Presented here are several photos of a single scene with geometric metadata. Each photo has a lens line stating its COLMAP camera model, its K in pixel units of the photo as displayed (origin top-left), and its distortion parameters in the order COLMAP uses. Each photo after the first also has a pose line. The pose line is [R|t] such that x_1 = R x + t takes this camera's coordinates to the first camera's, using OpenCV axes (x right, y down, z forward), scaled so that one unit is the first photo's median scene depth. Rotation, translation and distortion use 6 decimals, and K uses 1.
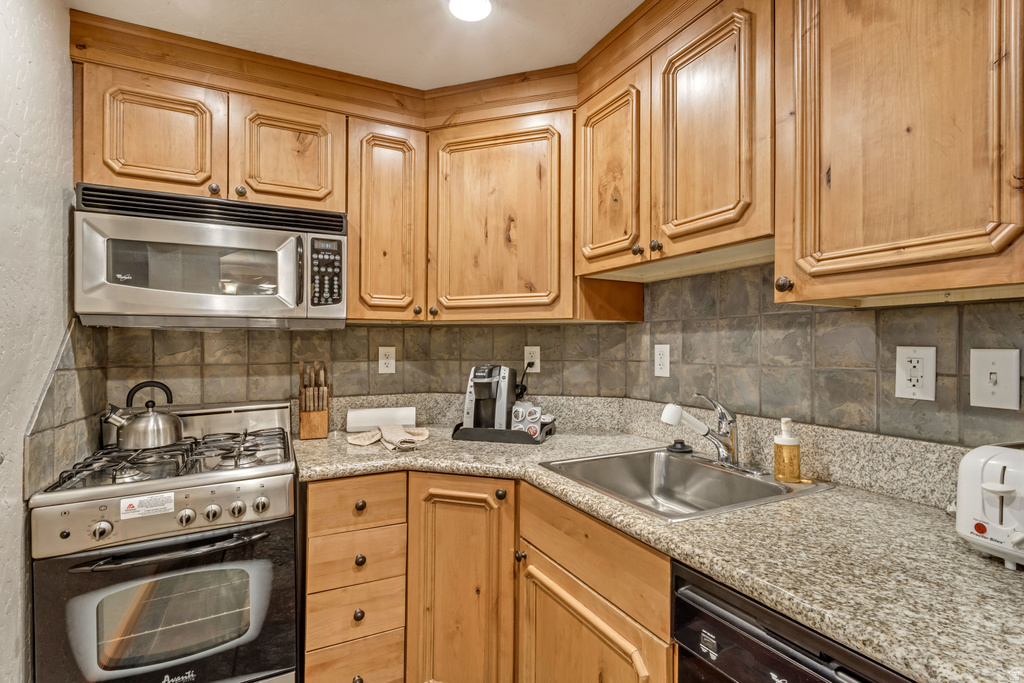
lens RADIAL K [[487.2, 0, 510.6], [0, 487.2, 344.8], [0, 0, 1]] dist [-0.005351, 0.004878]
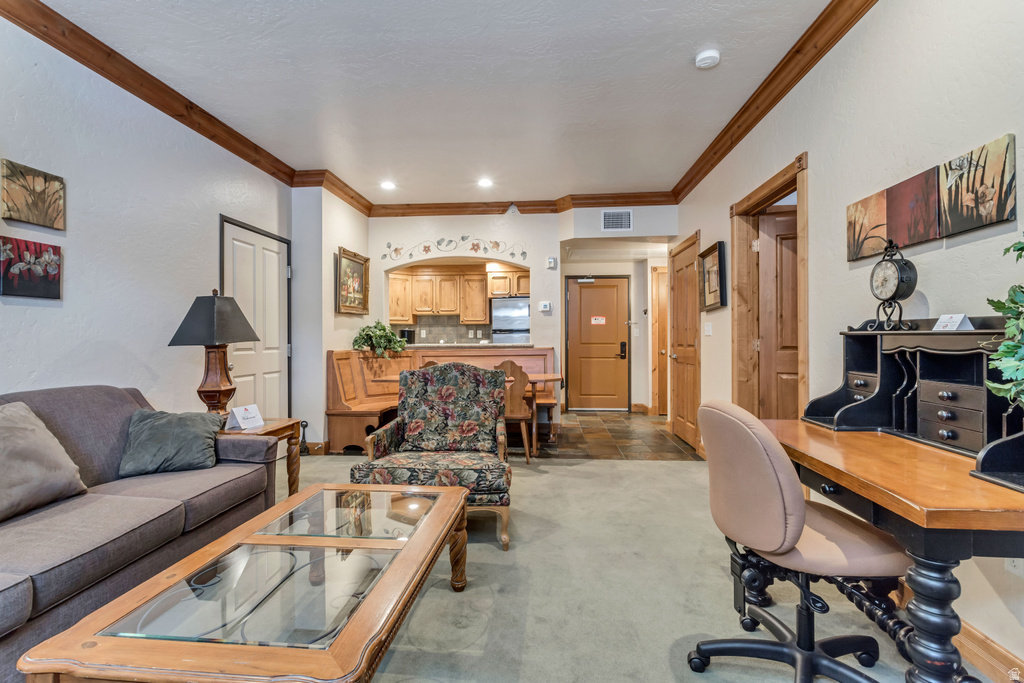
lens RADIAL K [[487.2, 0, 510.6], [0, 487.2, 344.8], [0, 0, 1]] dist [-0.005351, 0.004878]
pose [[0.520197, -0.009454, 0.853994, -3.176755], [0.000337, 0.999941, 0.010864, 0.089689], [-0.854046, -0.005363, 0.520169, -2.050413]]
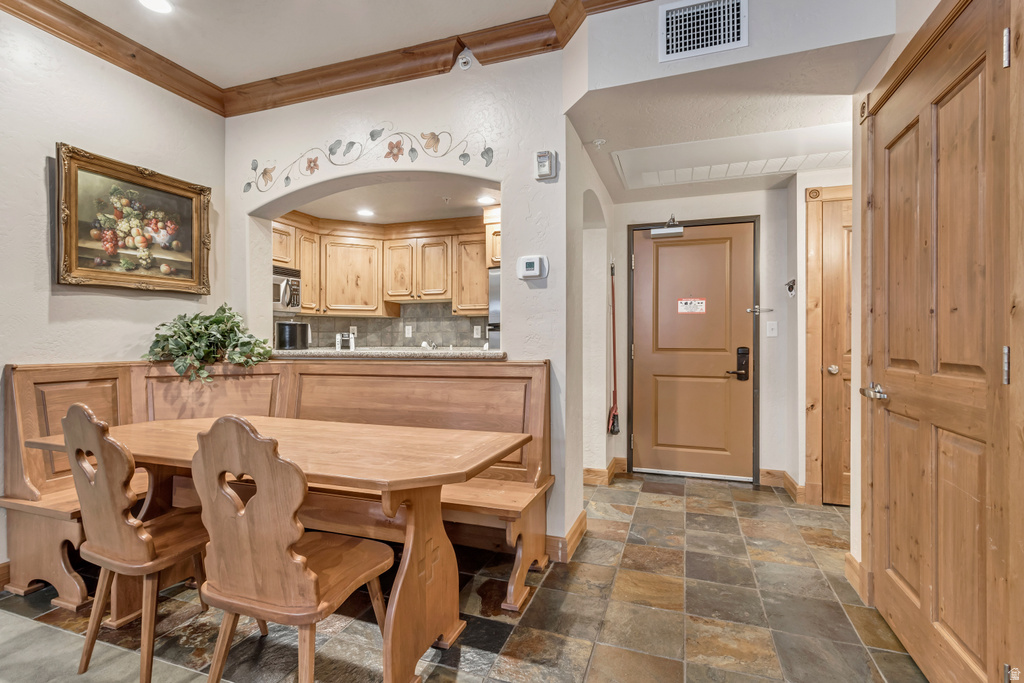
lens RADIAL K [[487.2, 0, 510.6], [0, 487.2, 344.8], [0, 0, 1]] dist [-0.005351, 0.004878]
pose [[0.726236, -0.004584, 0.687430, -1.264883], [-0.003168, 0.999945, 0.010015, 0.082475], [-0.687438, -0.009451, 0.726182, -1.538082]]
